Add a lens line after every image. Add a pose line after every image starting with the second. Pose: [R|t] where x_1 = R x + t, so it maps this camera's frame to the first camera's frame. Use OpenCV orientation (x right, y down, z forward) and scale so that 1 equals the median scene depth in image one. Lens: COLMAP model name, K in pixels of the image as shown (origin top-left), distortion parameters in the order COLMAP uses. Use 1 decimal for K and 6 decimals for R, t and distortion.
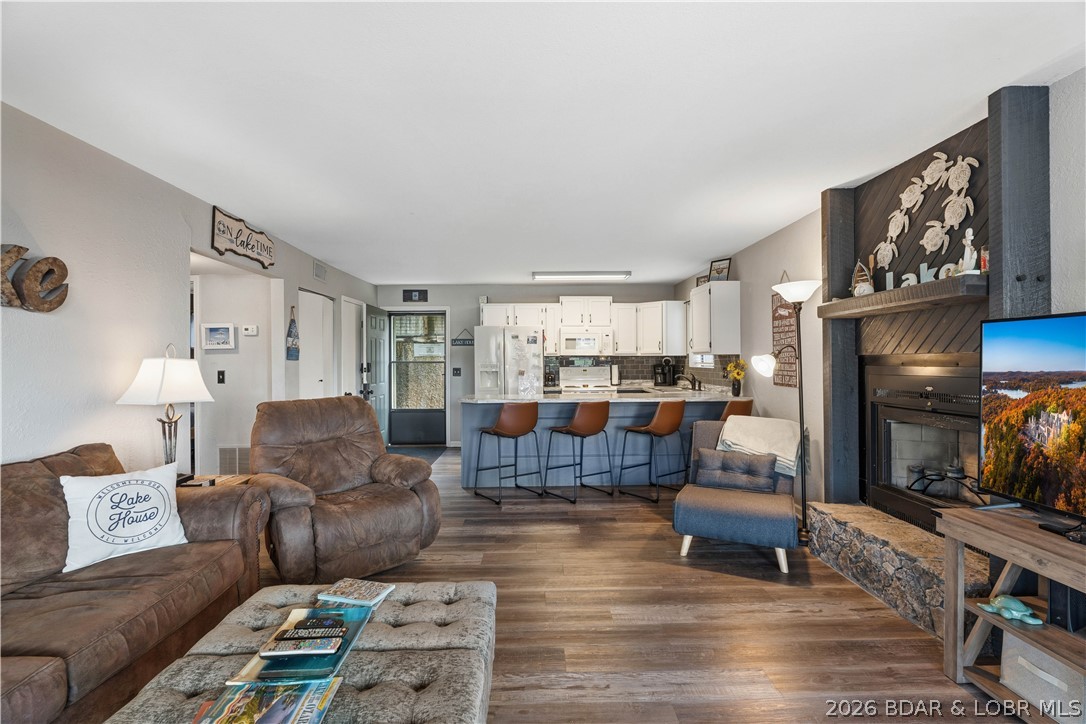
lens RADIAL K [[484.4, 0, 546.5], [0, 484.4, 360.7], [0, 0, 1]] dist [-0.011382, 0.002203]
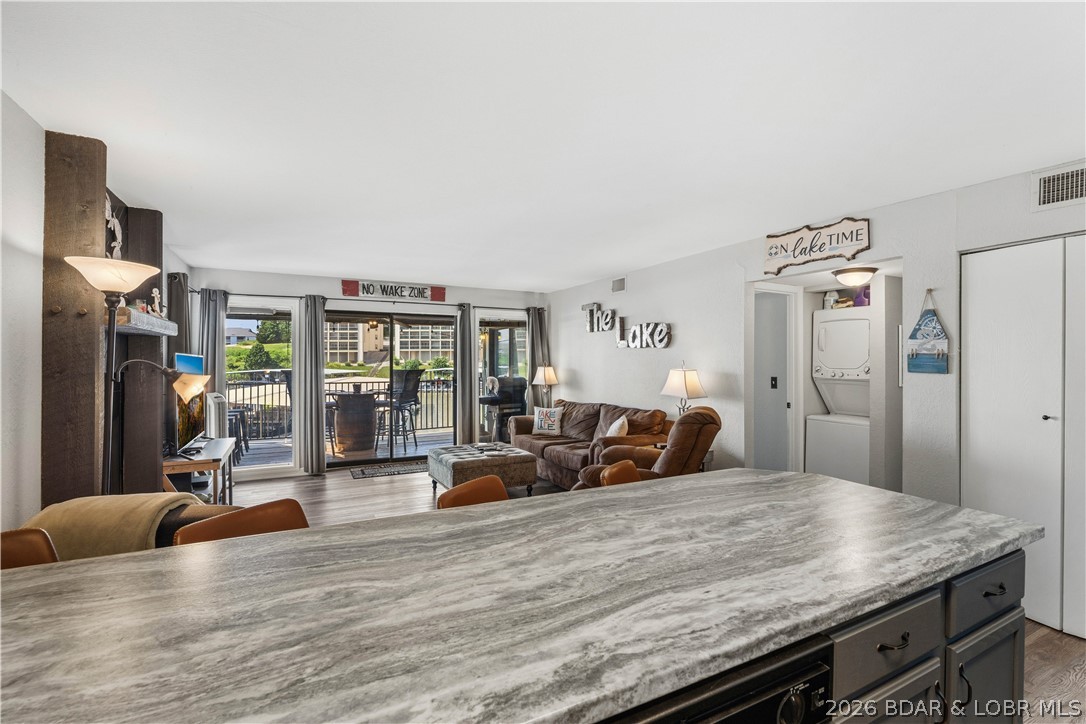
lens RADIAL K [[484.4, 0, 543.8], [0, 484.4, 363.4], [0, 0, 1]] dist [-0.011382, 0.002203]
pose [[-0.899988, 0.006322, -0.435869, 0.273645], [0.005496, 0.999980, 0.003155, -0.025105], [0.435880, 0.000444, -0.900005, 1.731001]]
